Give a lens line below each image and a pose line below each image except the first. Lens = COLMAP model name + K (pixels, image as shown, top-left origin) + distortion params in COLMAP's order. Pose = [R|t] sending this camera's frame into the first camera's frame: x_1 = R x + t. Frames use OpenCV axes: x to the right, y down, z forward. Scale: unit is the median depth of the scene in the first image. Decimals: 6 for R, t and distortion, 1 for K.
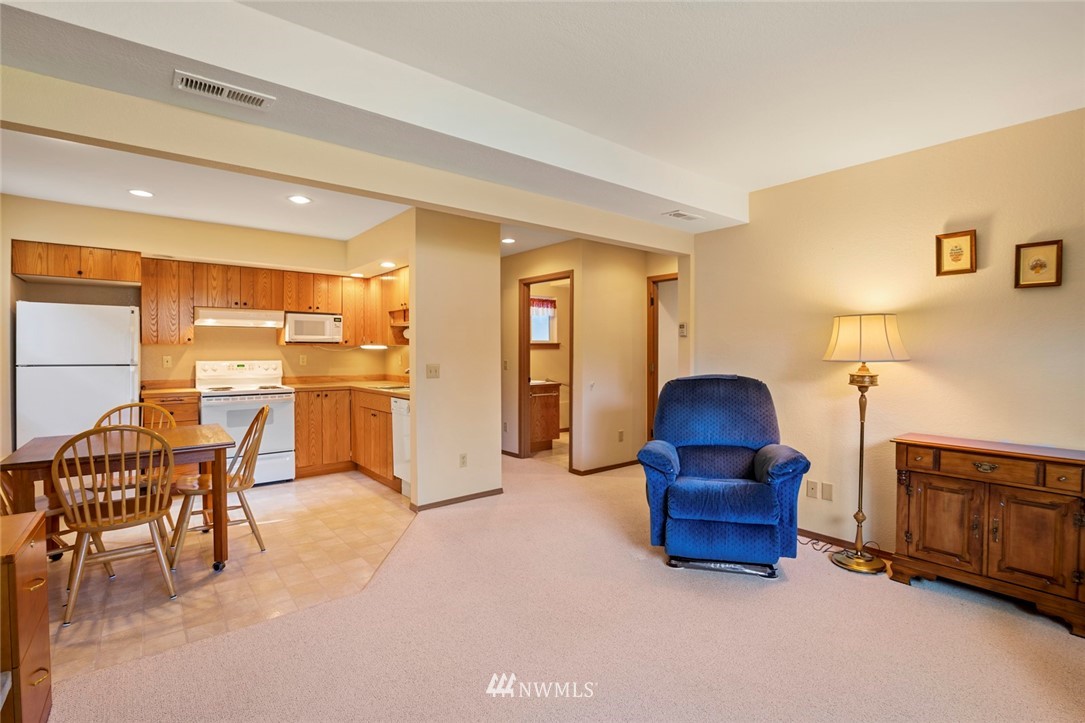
lens RADIAL K [[503.2, 0, 541.2], [0, 503.2, 353.6], [0, 0, 1]] dist [-0.010693, -0.000549]
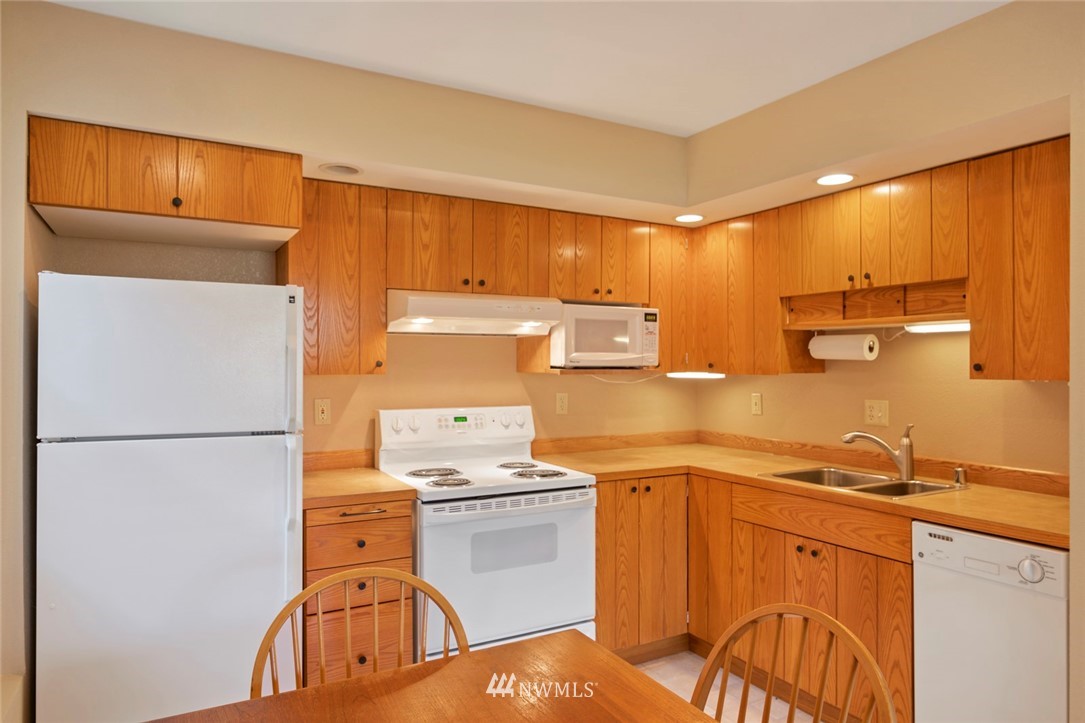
lens RADIAL K [[690.0, 0, 544.2], [0, 690.0, 363.7], [0, 0, 1]] dist [-0.010969, 0.003370]
pose [[0.985215, 0.001410, -0.171319, -0.434904], [-0.002192, 0.999988, -0.004375, -0.024844], [0.171310, 0.004686, 0.985206, 0.408292]]
